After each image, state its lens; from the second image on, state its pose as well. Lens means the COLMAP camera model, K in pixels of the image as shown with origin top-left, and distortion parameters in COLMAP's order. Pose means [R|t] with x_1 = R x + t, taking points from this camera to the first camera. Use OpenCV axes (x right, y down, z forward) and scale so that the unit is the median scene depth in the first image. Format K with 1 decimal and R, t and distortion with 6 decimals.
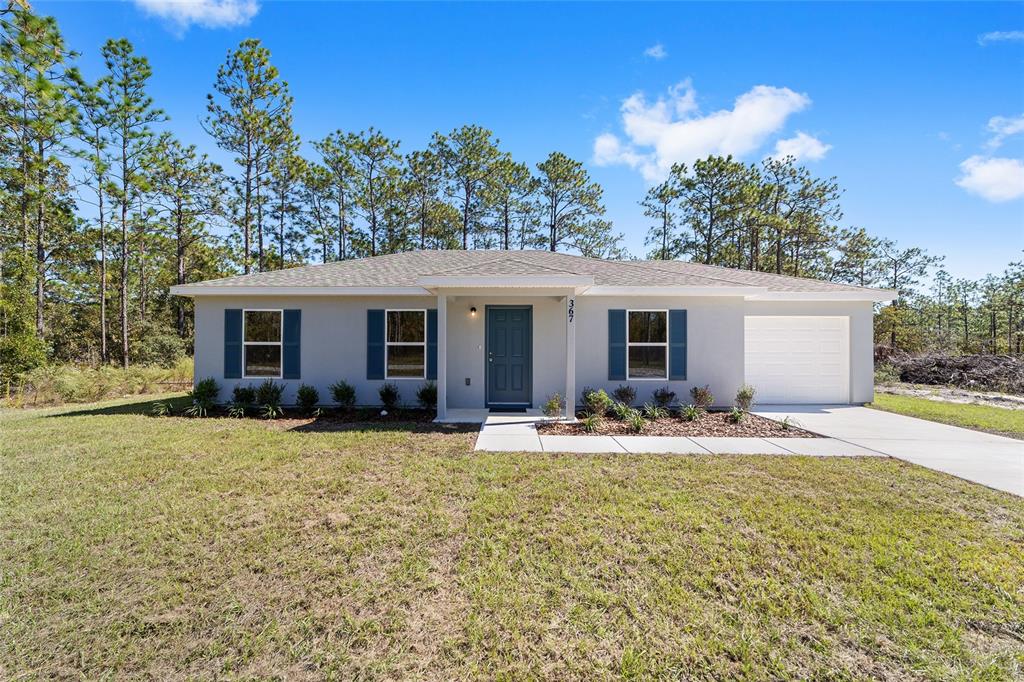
lens RADIAL K [[397.4, 0, 506.3], [0, 397.4, 345.4], [0, 0, 1]] dist [-0.019332, 0.009985]
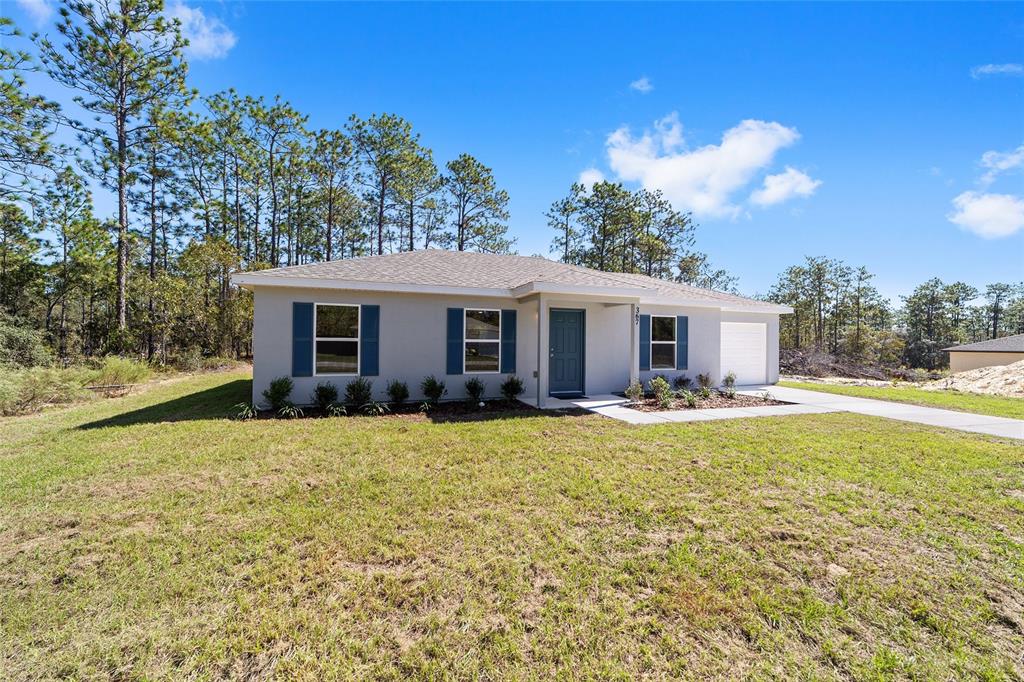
lens RADIAL K [[397.4, 0, 506.3], [0, 397.4, 345.4], [0, 0, 1]] dist [-0.019332, 0.009985]
pose [[0.940557, 0.002342, 0.339628, -0.197255], [-0.005551, 0.999949, 0.008477, -0.000320], [-0.339591, -0.009858, 0.940522, -0.015507]]
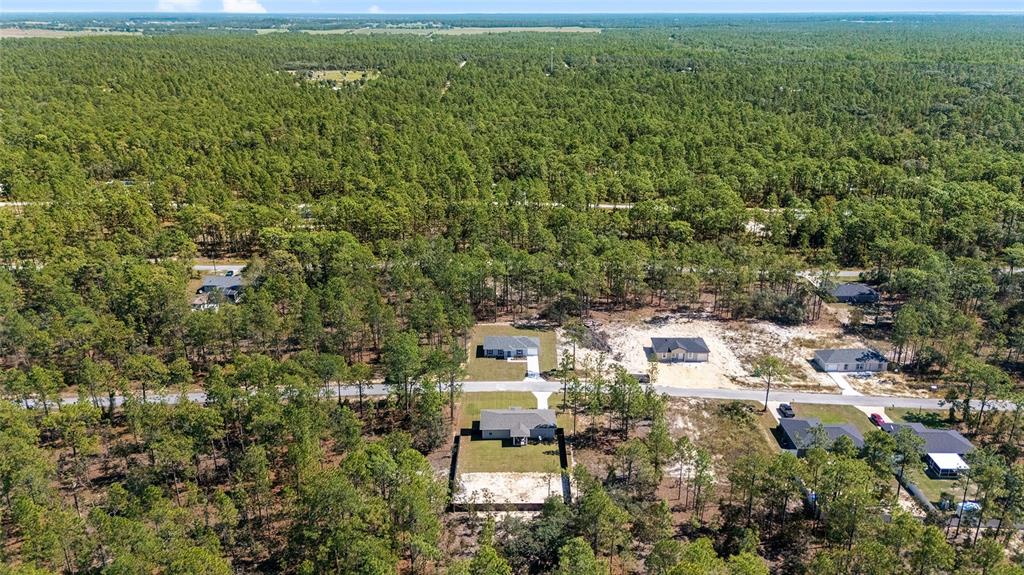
lens RADIAL K [[760.6, 0, 512.0], [0, 760.6, 287.5], [0, 0, 1]] dist [0.093779, -0.130318]
pose [[0.999783, -0.010000, 0.018288, -0.117546], [0.003241, 0.941305, 0.337543, -3.668370], [-0.020590, -0.337410, 0.941132, -7.670996]]
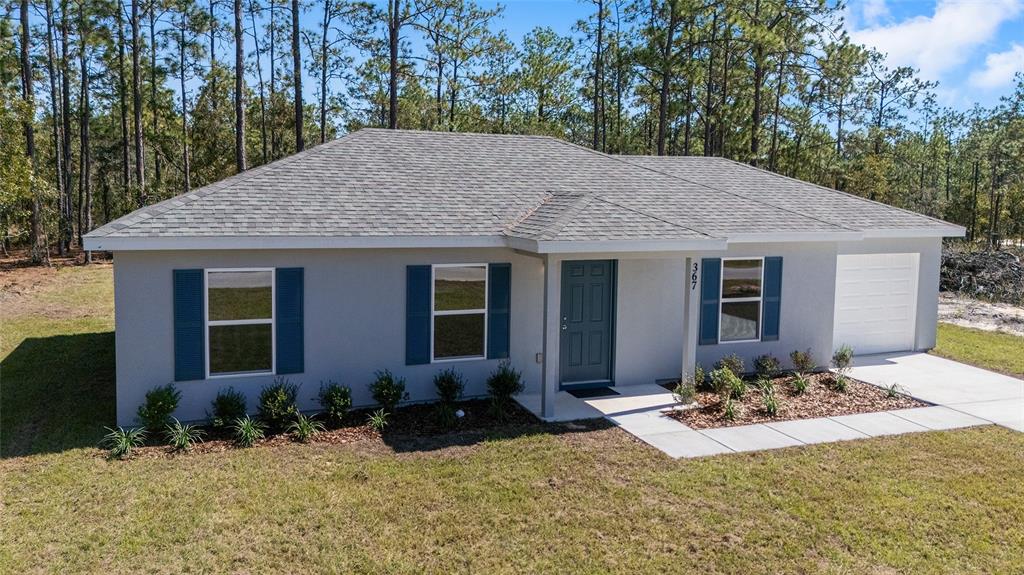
lens RADIAL K [[801.0, 0, 514.1], [0, 801.0, 268.8], [0, 0, 1]] dist [0.091528, -0.112422]
pose [[0.924432, -0.027809, 0.380331, -0.248481], [-0.013535, 0.994316, 0.105601, -0.082016], [-0.381106, -0.102769, 0.918802, -0.122745]]
